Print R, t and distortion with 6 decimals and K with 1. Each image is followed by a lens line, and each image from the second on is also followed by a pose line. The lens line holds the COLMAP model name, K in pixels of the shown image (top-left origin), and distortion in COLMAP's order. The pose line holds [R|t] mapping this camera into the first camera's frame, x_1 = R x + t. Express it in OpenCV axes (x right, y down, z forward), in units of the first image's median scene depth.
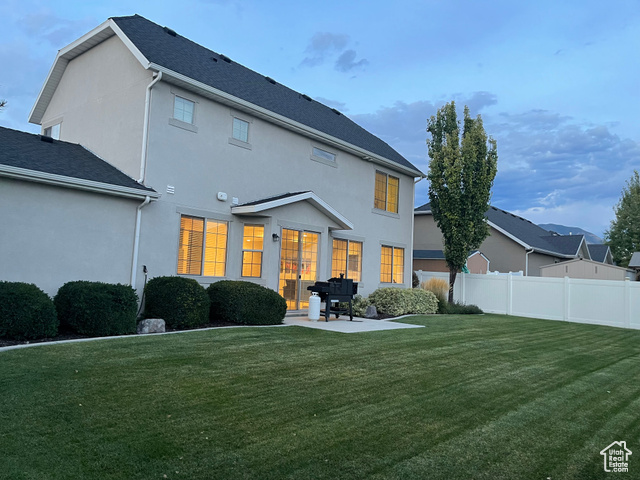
lens RADIAL K [[485.4, 0, 316.0], [0, 485.4, 244.1], [0, 0, 1]] dist [0.078455, -0.111065]
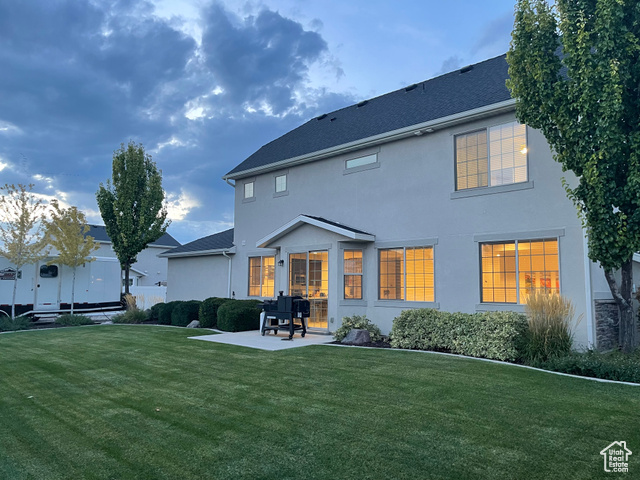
lens RADIAL K [[485.3, 0, 313.5], [0, 485.3, 242.0], [0, 0, 1]] dist [0.074712, -0.099854]
pose [[-0.073930, -0.150993, -0.985766, 1.052739], [0.048556, 0.986754, -0.154786, 0.119334], [0.996081, -0.059308, -0.065619, 1.125578]]
